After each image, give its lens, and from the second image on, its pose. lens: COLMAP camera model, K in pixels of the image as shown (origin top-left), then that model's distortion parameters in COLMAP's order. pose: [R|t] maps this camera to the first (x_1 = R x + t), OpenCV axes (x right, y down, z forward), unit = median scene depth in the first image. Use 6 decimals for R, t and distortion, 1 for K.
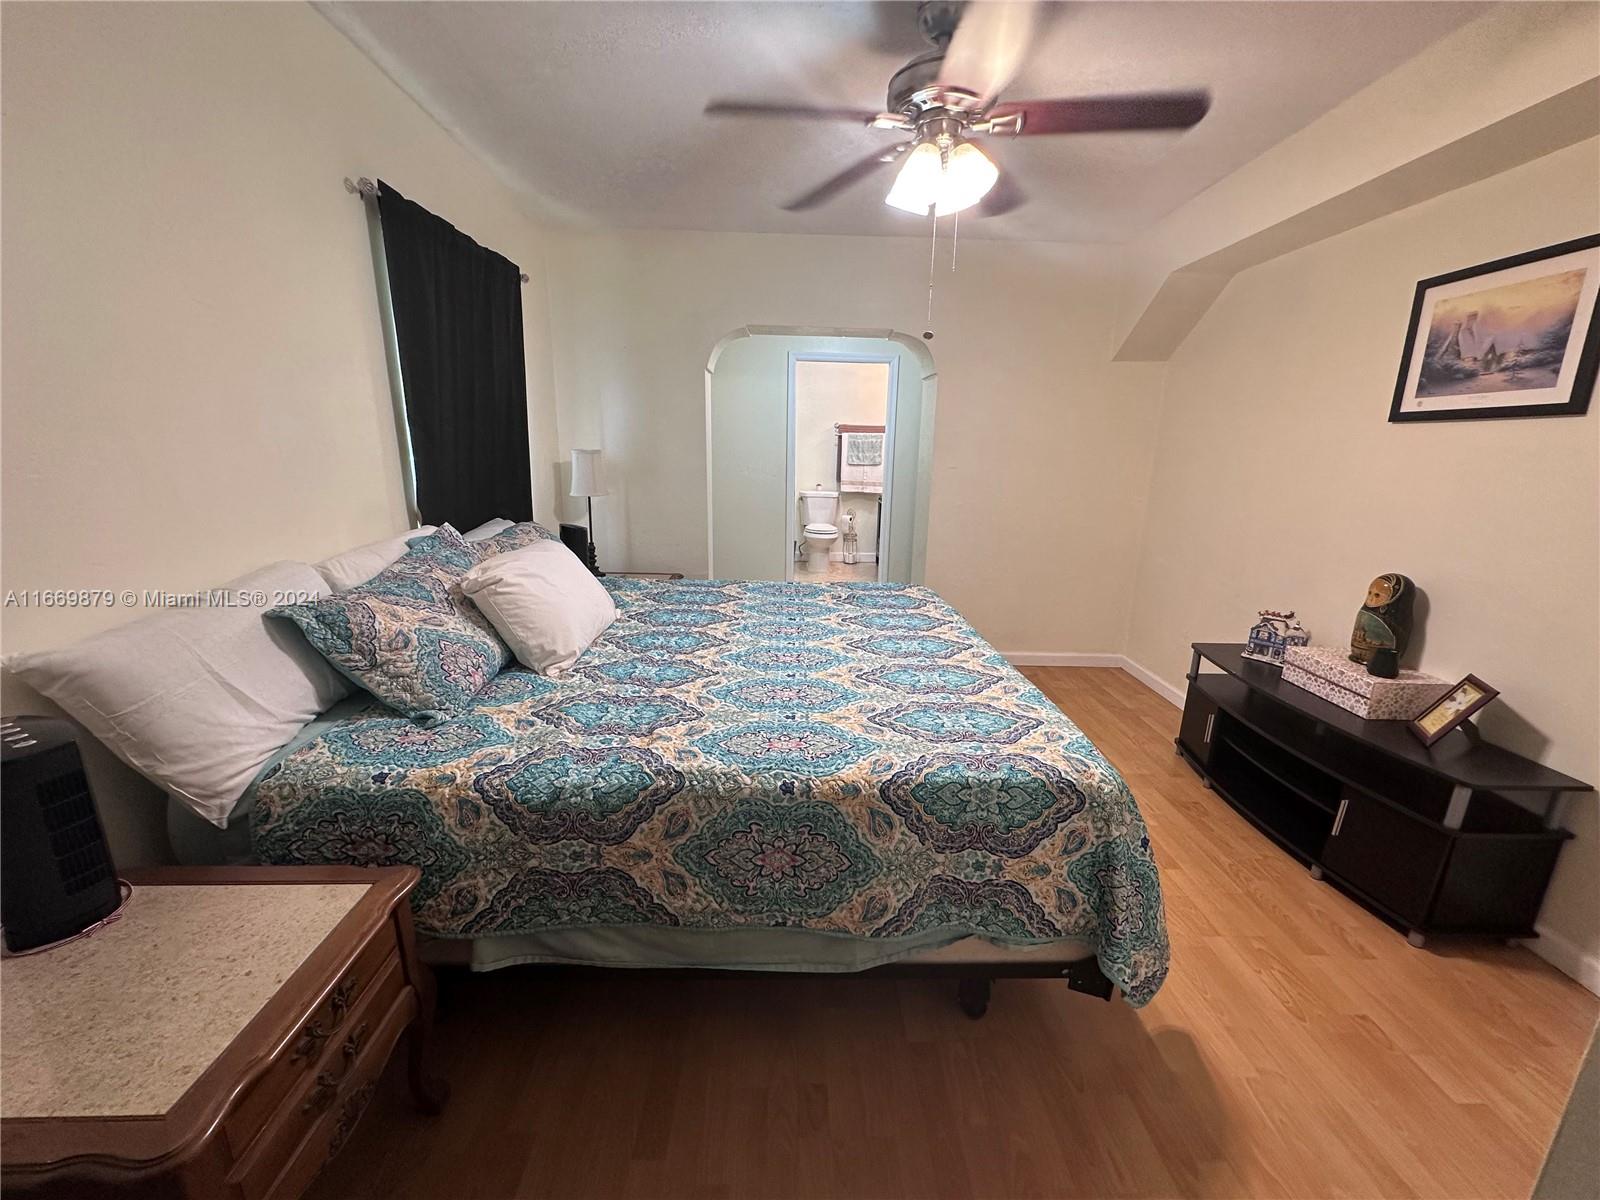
lens RADIAL K [[640.1, 0, 797.5], [0, 640.1, 611.5], [0, 0, 1]] dist [0.000997, 0.000027]
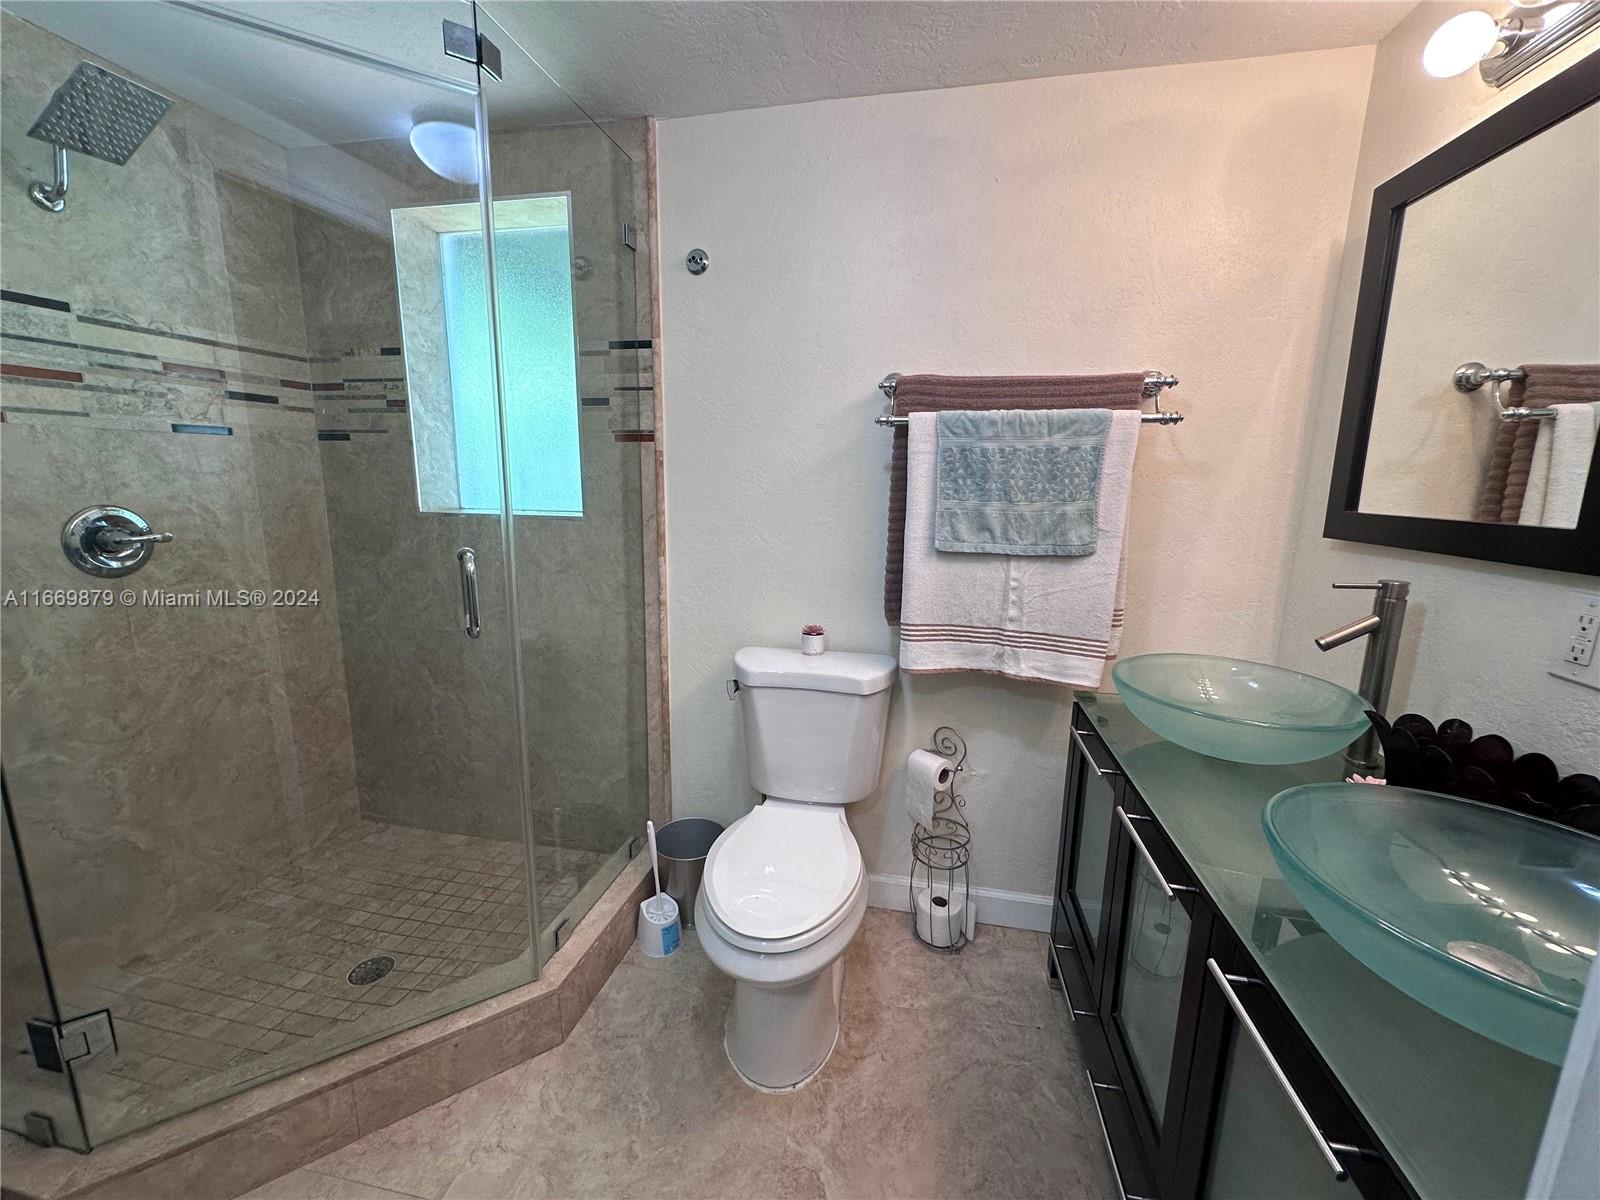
lens RADIAL K [[640.1, 0, 797.2], [0, 640.1, 597.0], [0, 0, 1]] dist [0.000997, 0.000027]
pose [[0.976192, 0.032350, -0.214484, 0.082922], [-0.046931, 0.996894, -0.063242, -0.202265], [0.211772, 0.071802, 0.974678, 0.791837]]
